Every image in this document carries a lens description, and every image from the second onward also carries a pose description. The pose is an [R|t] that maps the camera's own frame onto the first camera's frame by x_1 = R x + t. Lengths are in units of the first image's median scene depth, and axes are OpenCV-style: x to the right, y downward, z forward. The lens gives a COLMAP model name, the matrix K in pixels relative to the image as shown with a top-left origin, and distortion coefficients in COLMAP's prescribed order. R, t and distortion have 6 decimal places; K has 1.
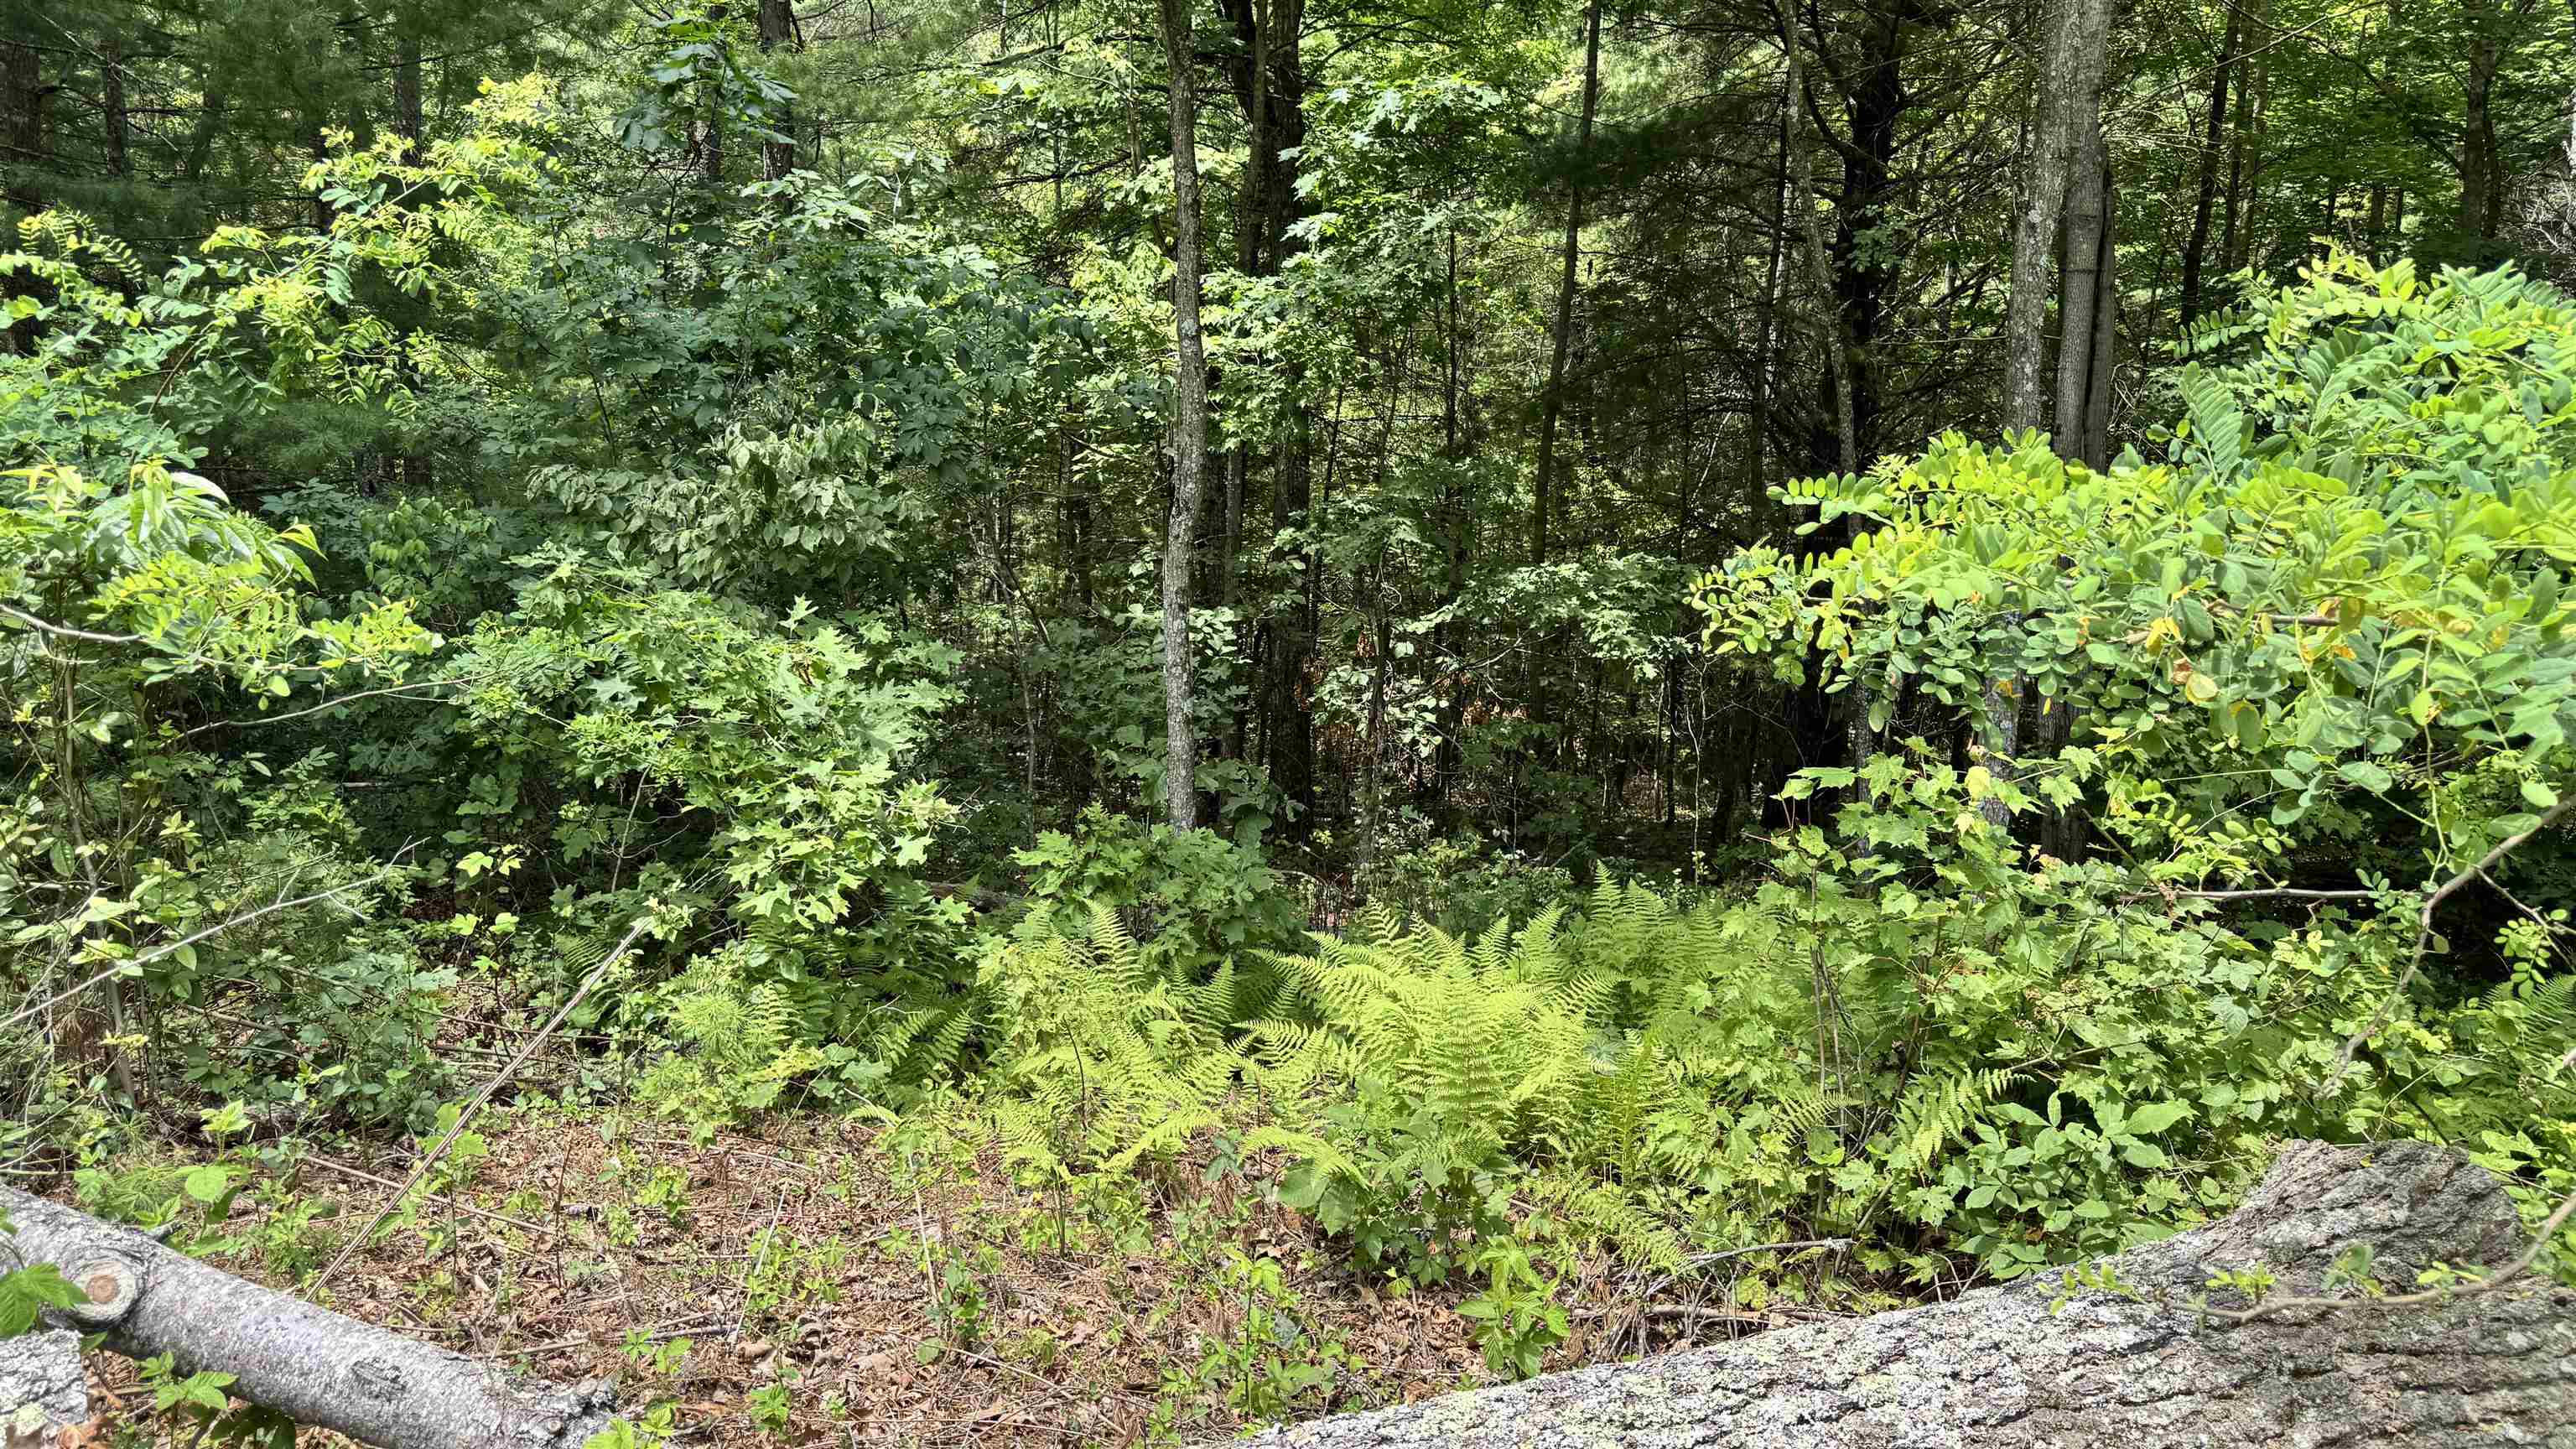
lens RADIAL K [[1744.8, 0, 1286.3], [0, 1744.8, 737.9], [0, 0, 1]] dist [0.060297, -0.070988]
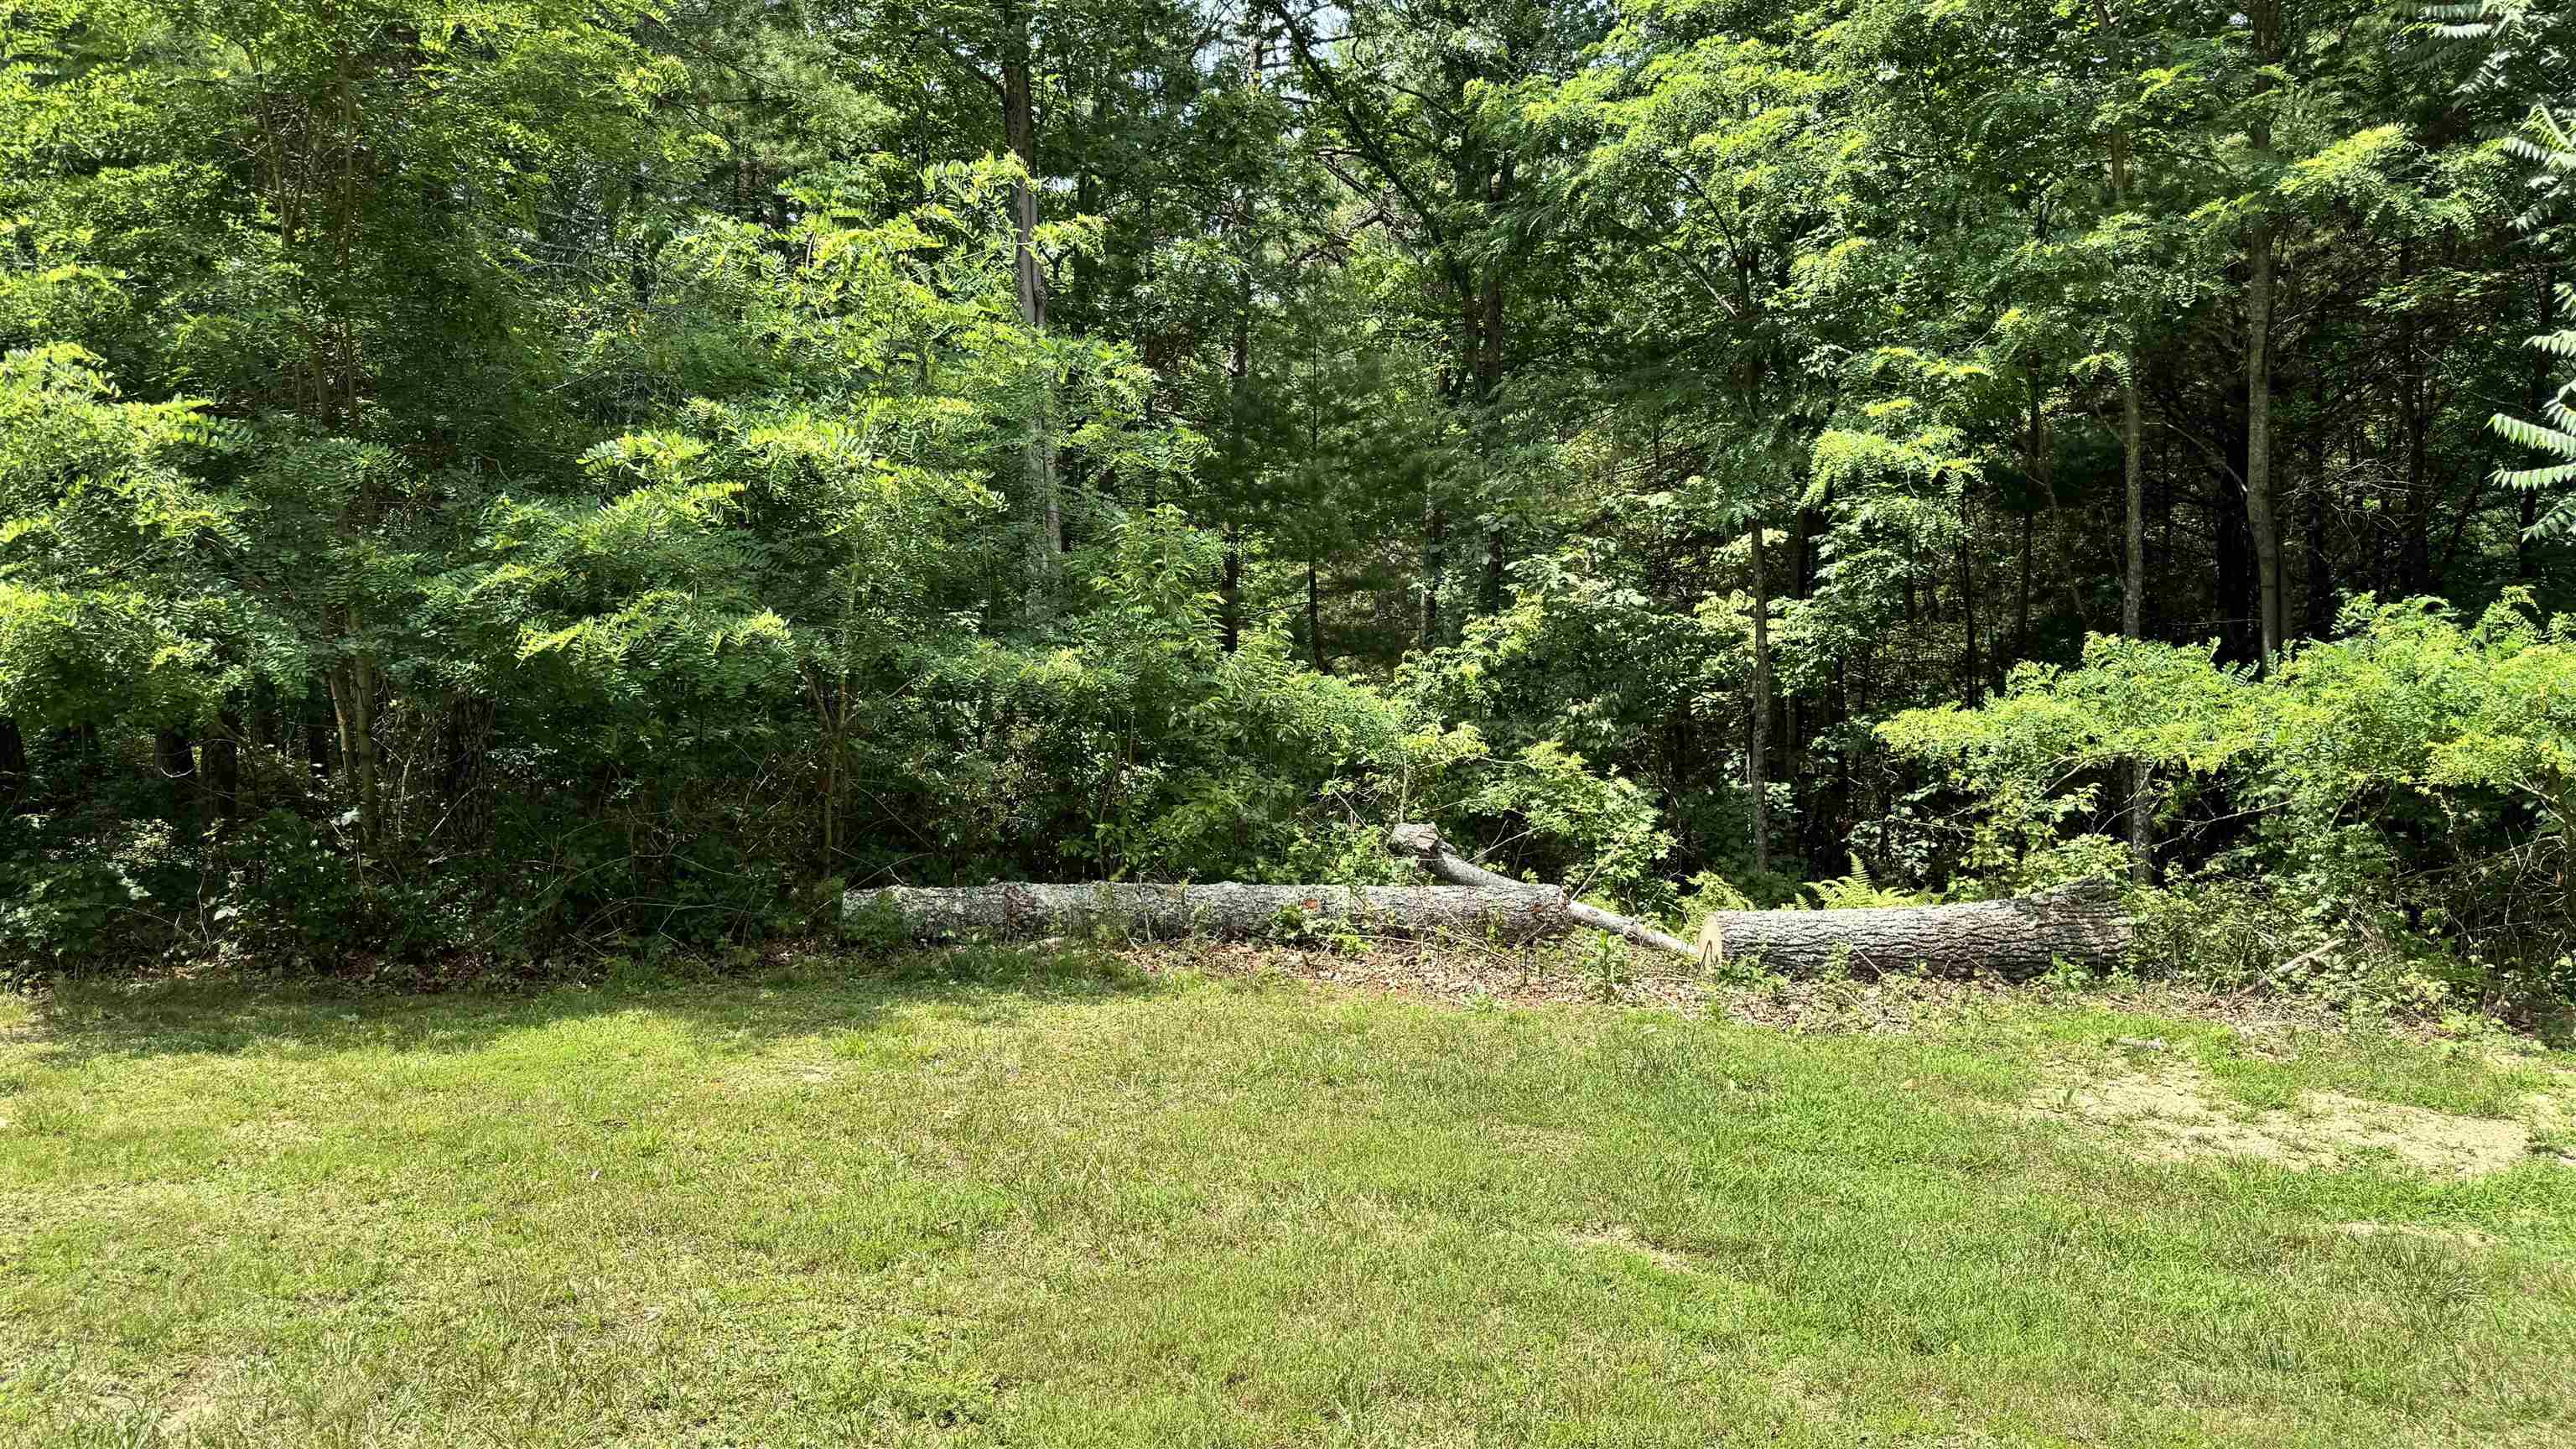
lens RADIAL K [[1744.8, 0, 1286.3], [0, 1744.8, 737.9], [0, 0, 1]] dist [0.060297, -0.070988]
pose [[0.948819, -0.032350, -0.314159, 0.047977], [-0.008923, 0.991597, -0.129058, 0.124272], [0.315694, 0.125256, 0.940557, -0.908954]]
